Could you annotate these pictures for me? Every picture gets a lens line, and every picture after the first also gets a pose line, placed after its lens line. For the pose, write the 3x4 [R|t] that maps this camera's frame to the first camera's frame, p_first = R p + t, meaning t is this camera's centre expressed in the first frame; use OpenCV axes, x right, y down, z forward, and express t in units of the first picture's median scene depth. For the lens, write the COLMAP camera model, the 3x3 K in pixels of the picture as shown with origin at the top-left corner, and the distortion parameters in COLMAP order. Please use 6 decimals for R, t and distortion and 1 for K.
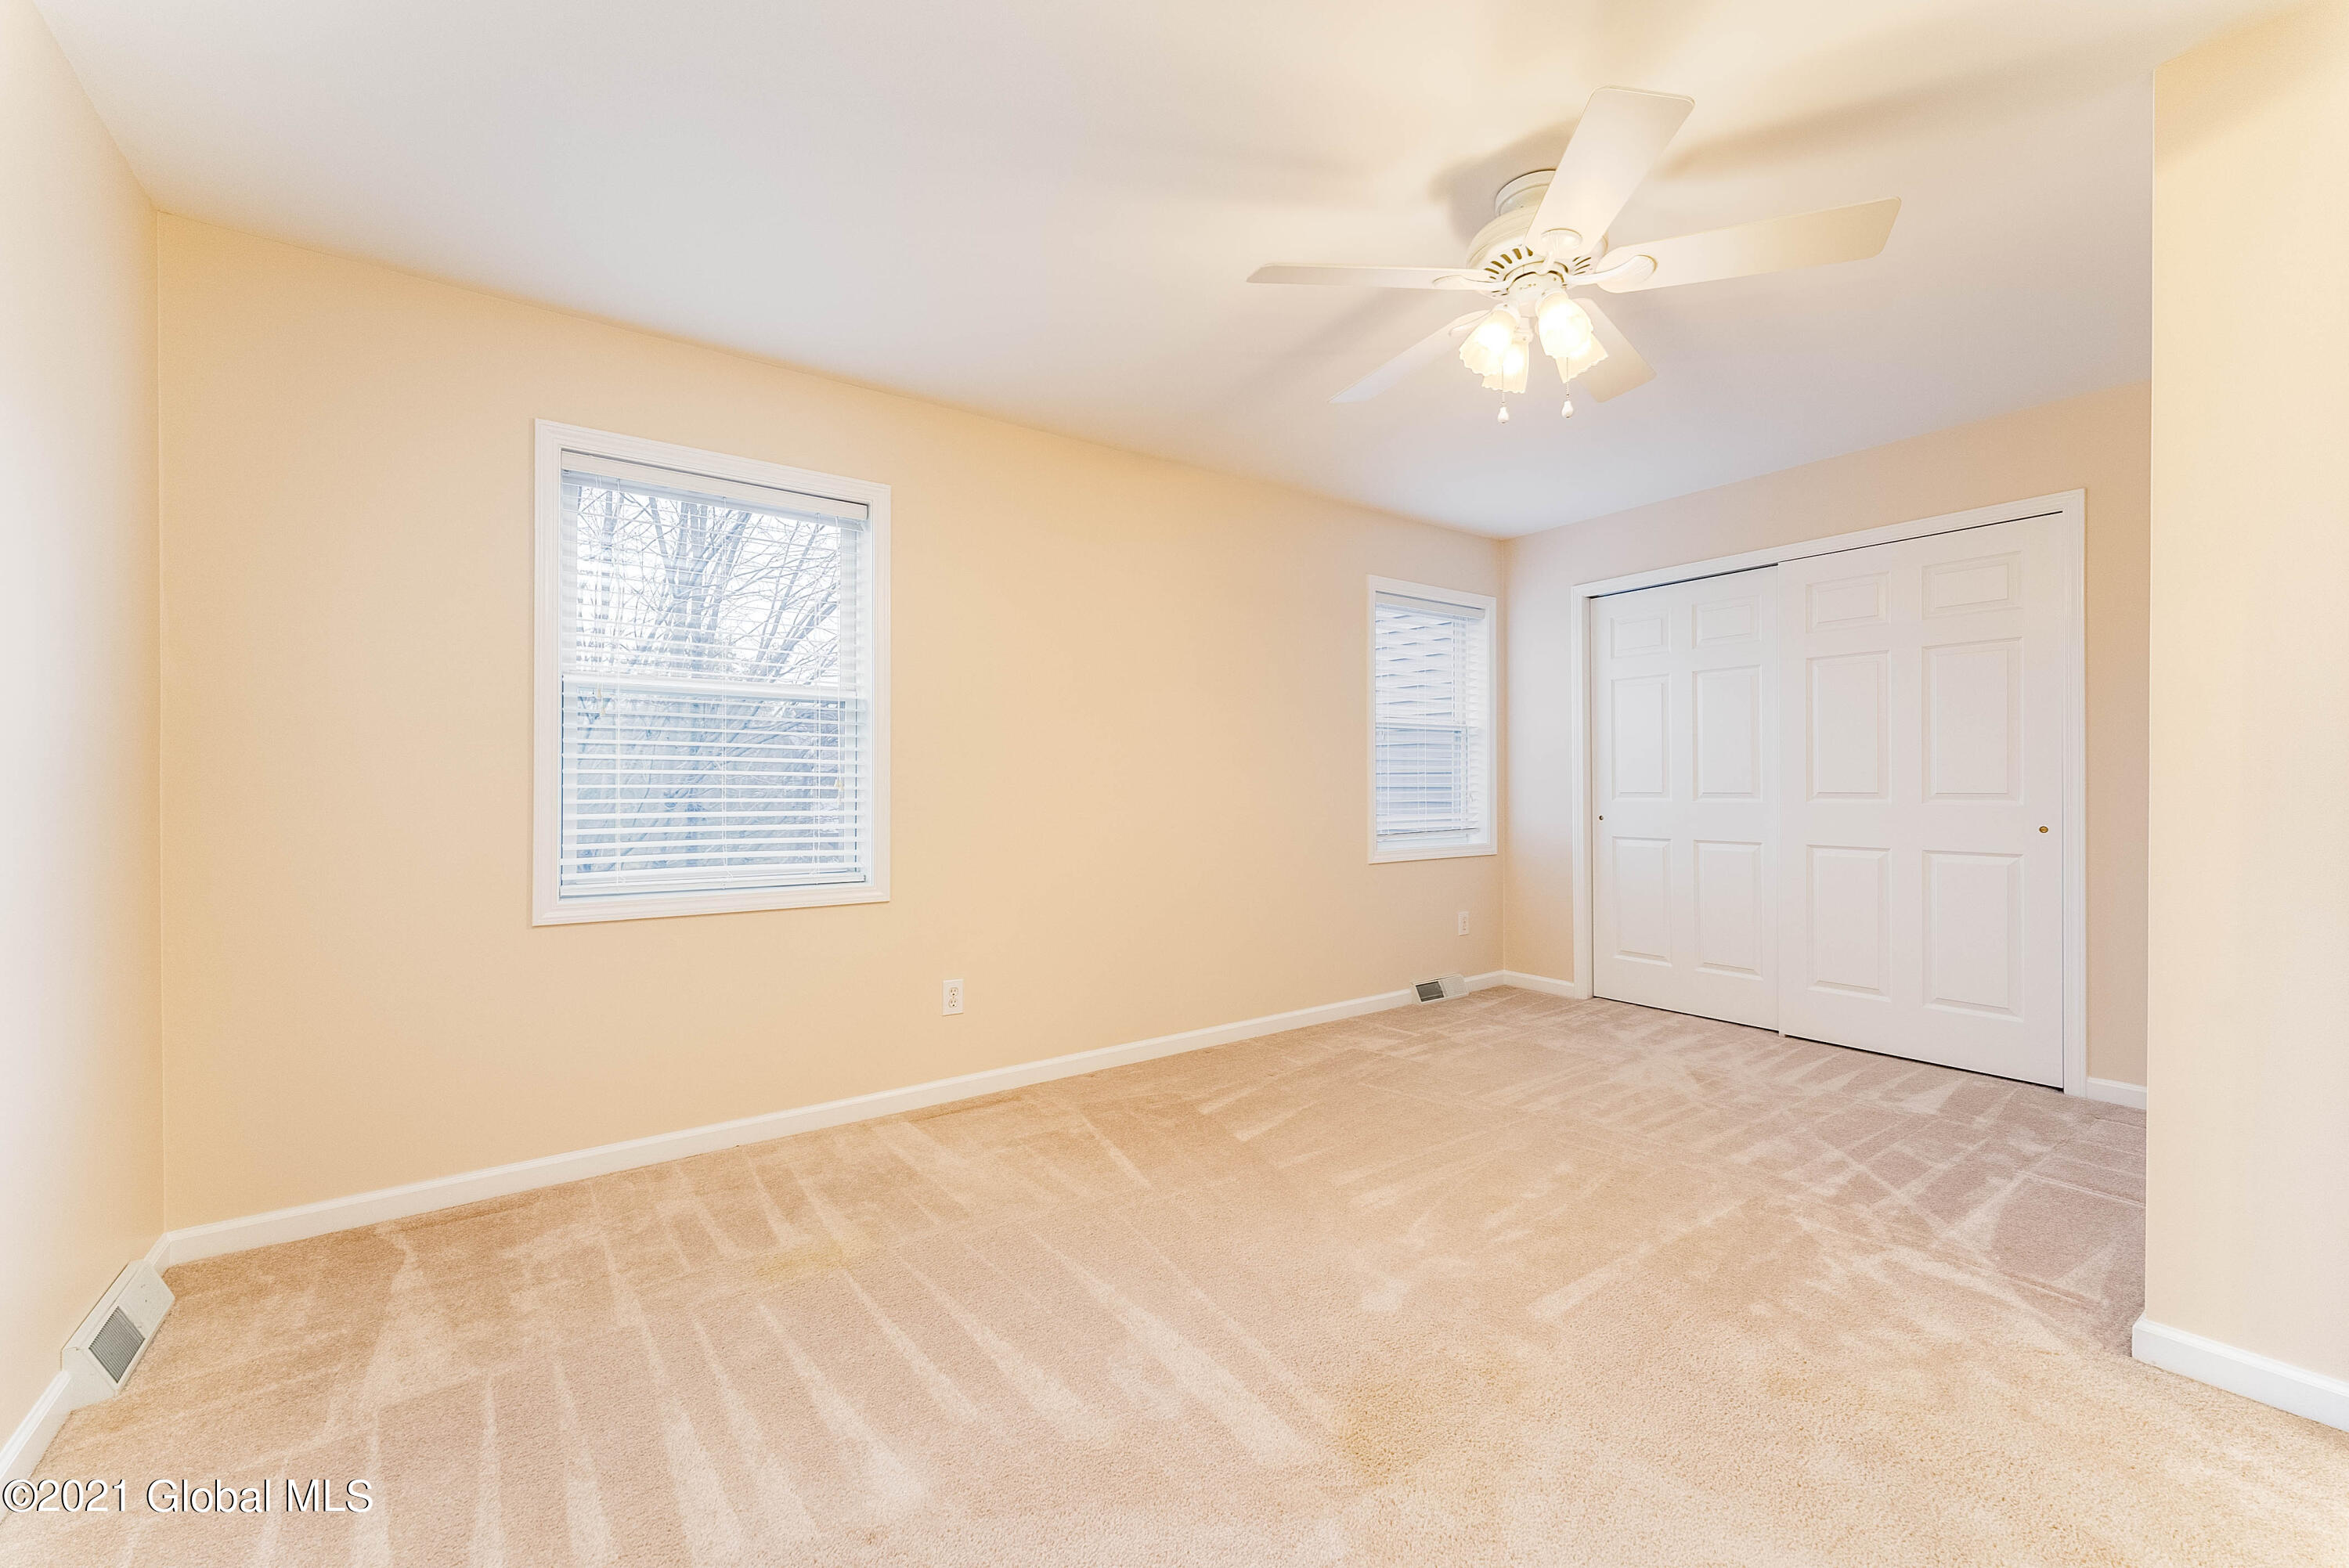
lens RADIAL K [[953.4, 0, 1176.7], [0, 953.4, 787.6], [0, 0, 1]] dist [0.001328, 0.000097]
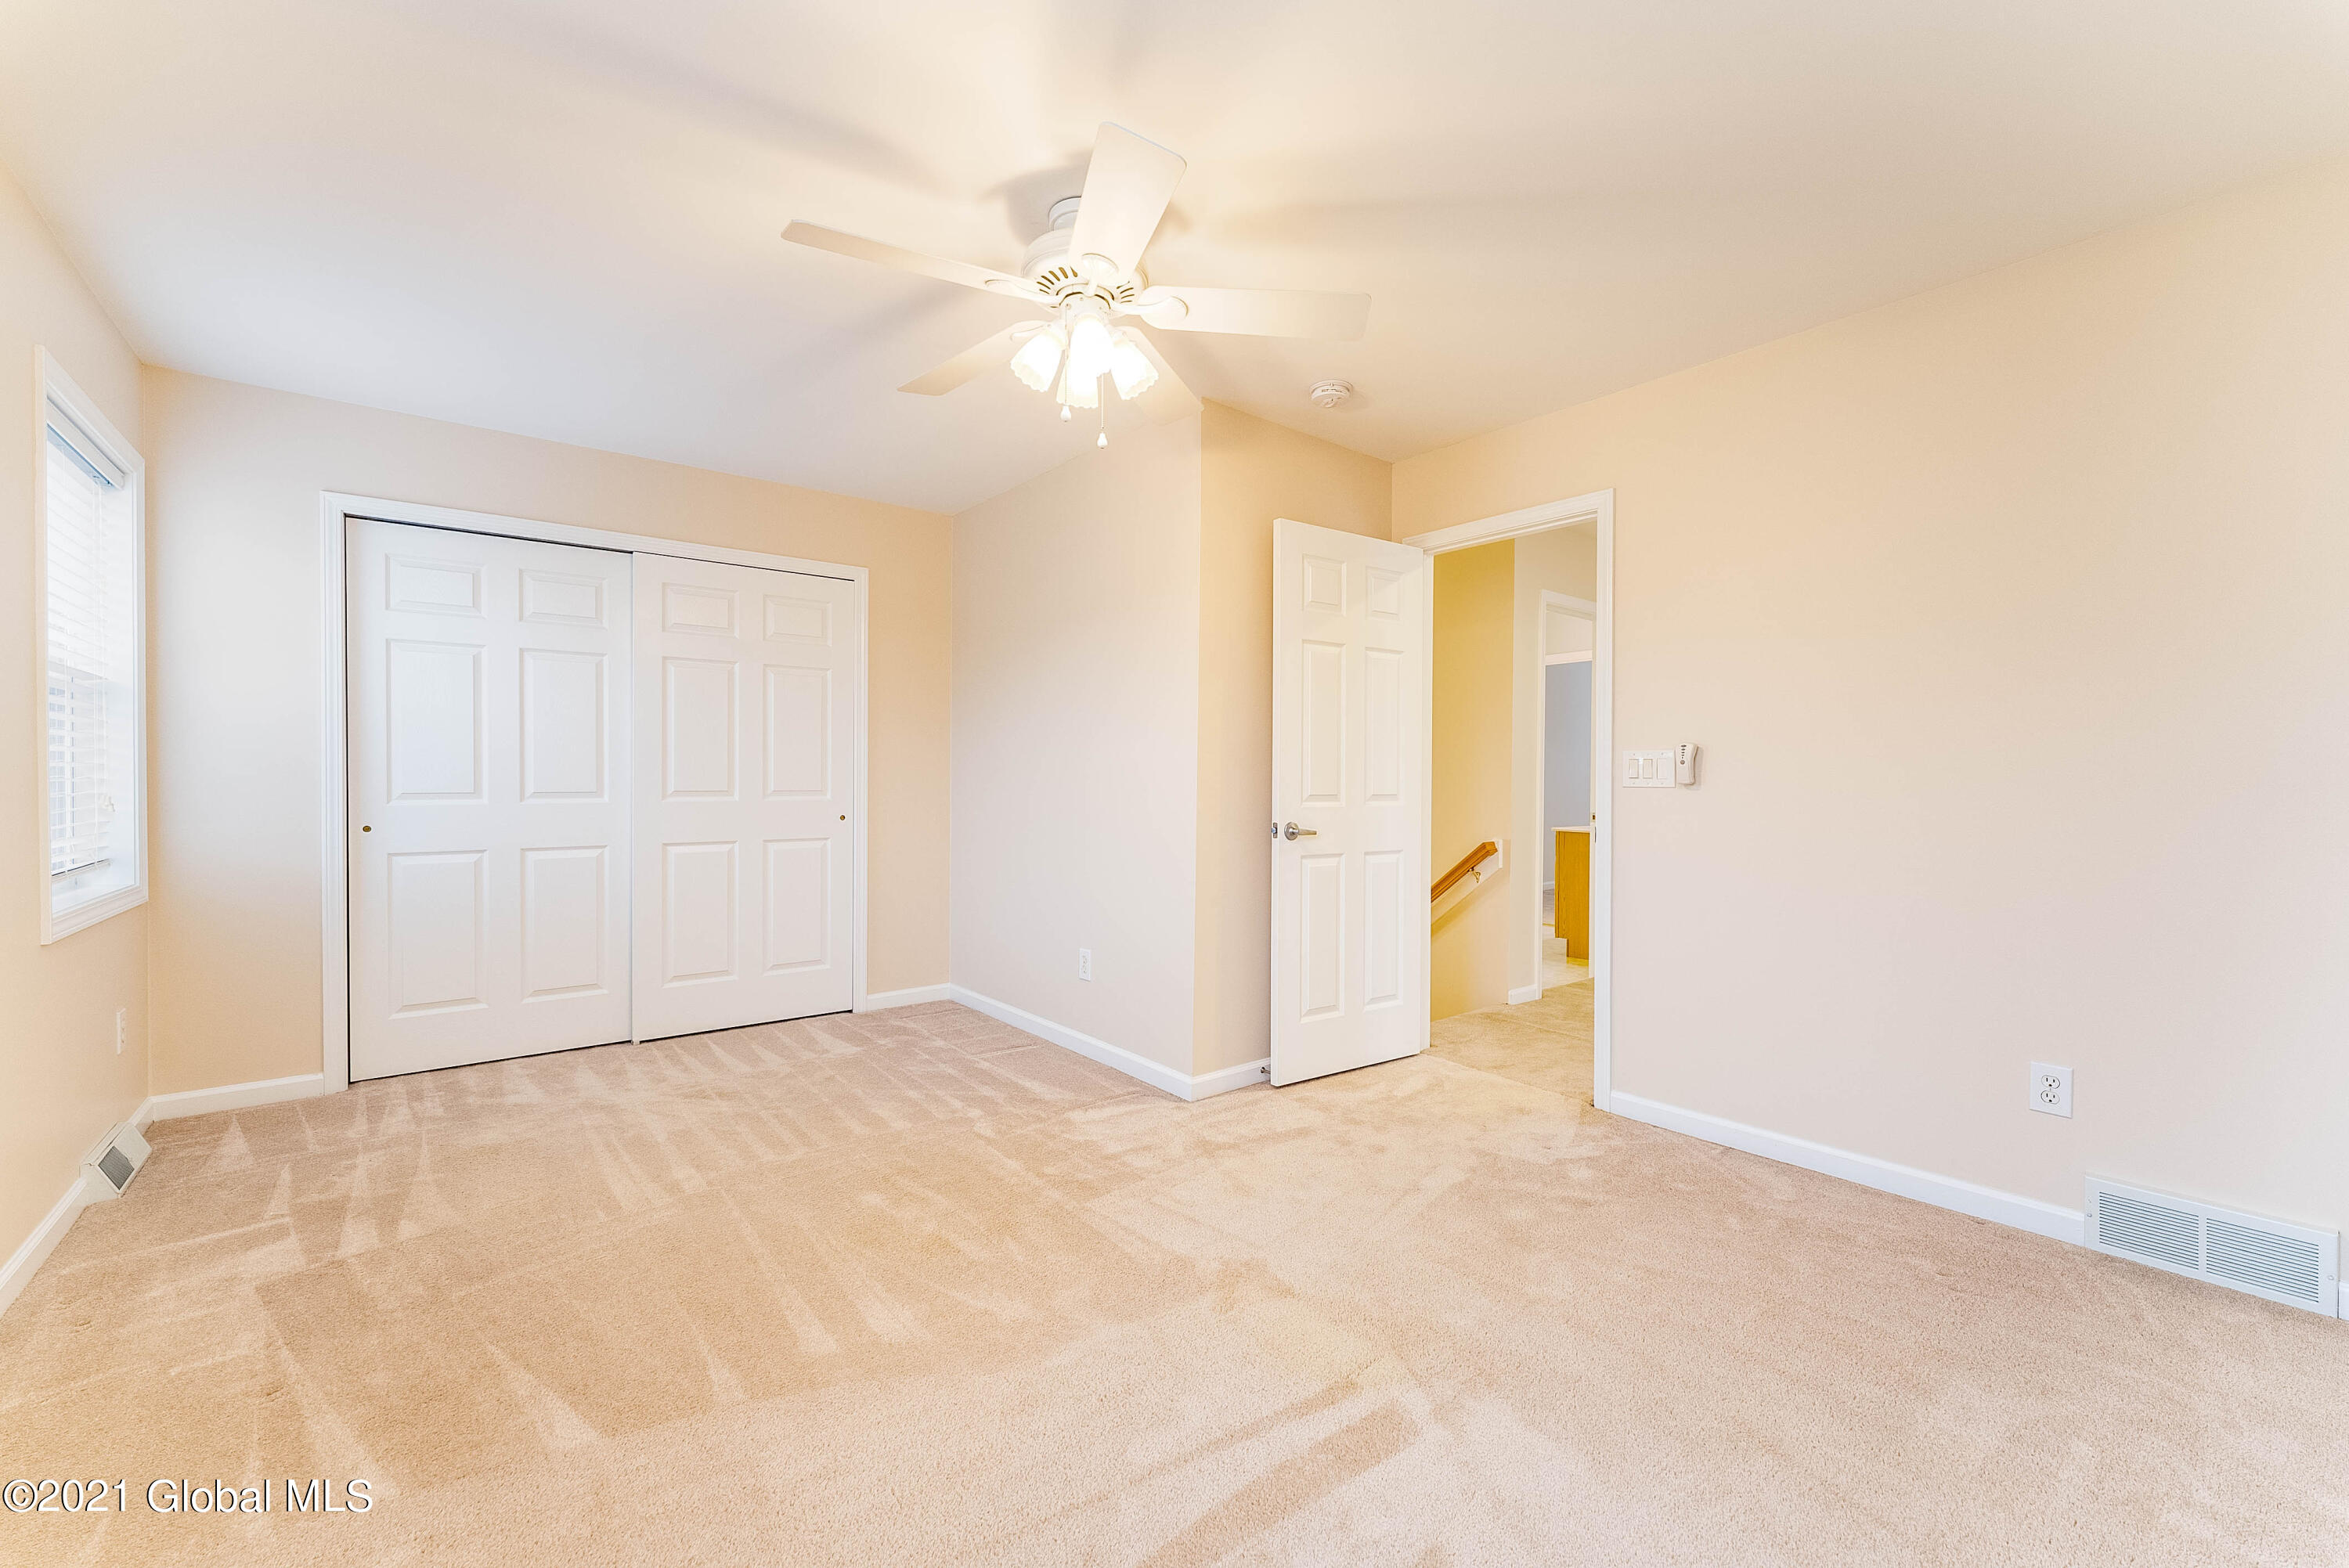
lens RADIAL K [[953.4, 0, 1176.7], [0, 953.4, 787.6], [0, 0, 1]] dist [0.001328, 0.000097]
pose [[-0.057874, -0.004788, 0.998312, -0.426226], [0.001378, 0.999987, 0.004876, -0.002917], [-0.998323, 0.001658, -0.057867, 0.607101]]
